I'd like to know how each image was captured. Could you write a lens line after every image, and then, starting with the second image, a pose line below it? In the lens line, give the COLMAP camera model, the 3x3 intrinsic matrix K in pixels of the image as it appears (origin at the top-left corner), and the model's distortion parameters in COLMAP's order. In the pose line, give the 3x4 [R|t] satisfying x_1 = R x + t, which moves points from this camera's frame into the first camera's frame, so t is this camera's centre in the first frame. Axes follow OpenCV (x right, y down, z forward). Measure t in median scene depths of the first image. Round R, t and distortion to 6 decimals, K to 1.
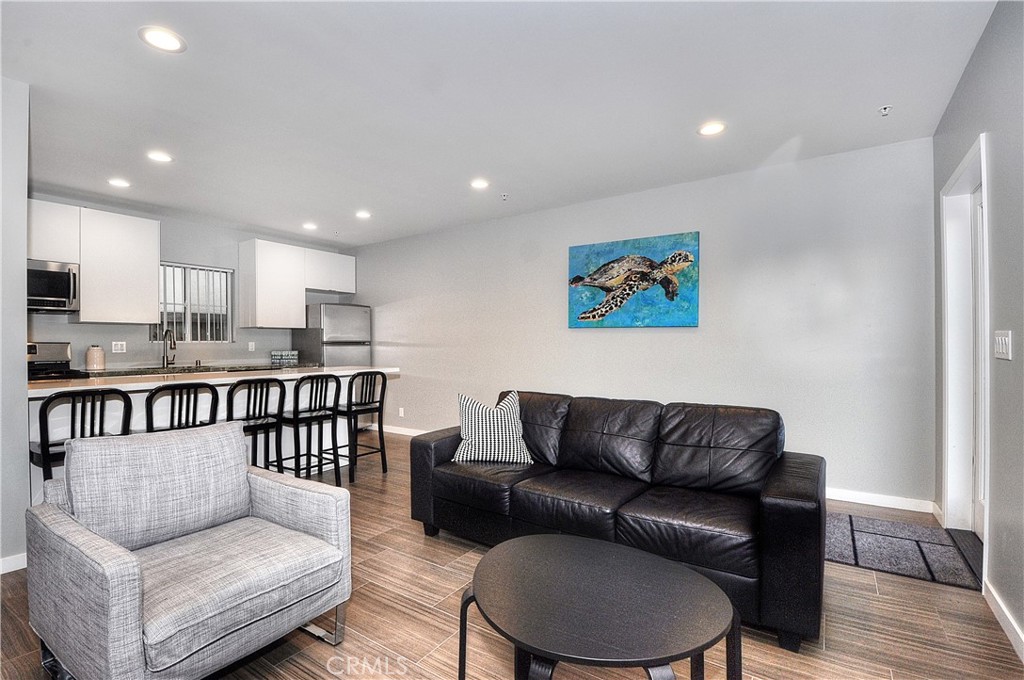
lens RADIAL K [[474.0, 0, 513.5], [0, 474.0, 345.3], [0, 0, 1]] dist [0.016706, -0.021813]
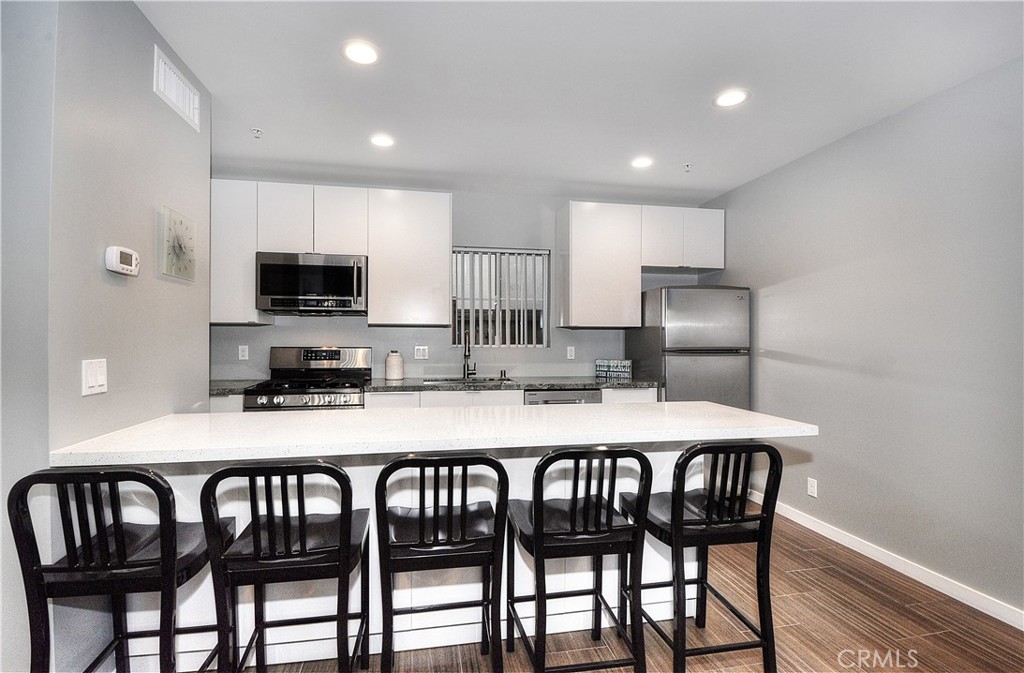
lens RADIAL K [[448.9, 0, 496.9], [0, 448.9, 336.9], [0, 0, 1]] dist [-0.003213, -0.000360]
pose [[0.680994, 0.007776, -0.732248, -0.127997], [-0.010747, 0.999942, 0.000624, -0.021921], [0.732210, 0.007444, 0.681038, 0.464340]]
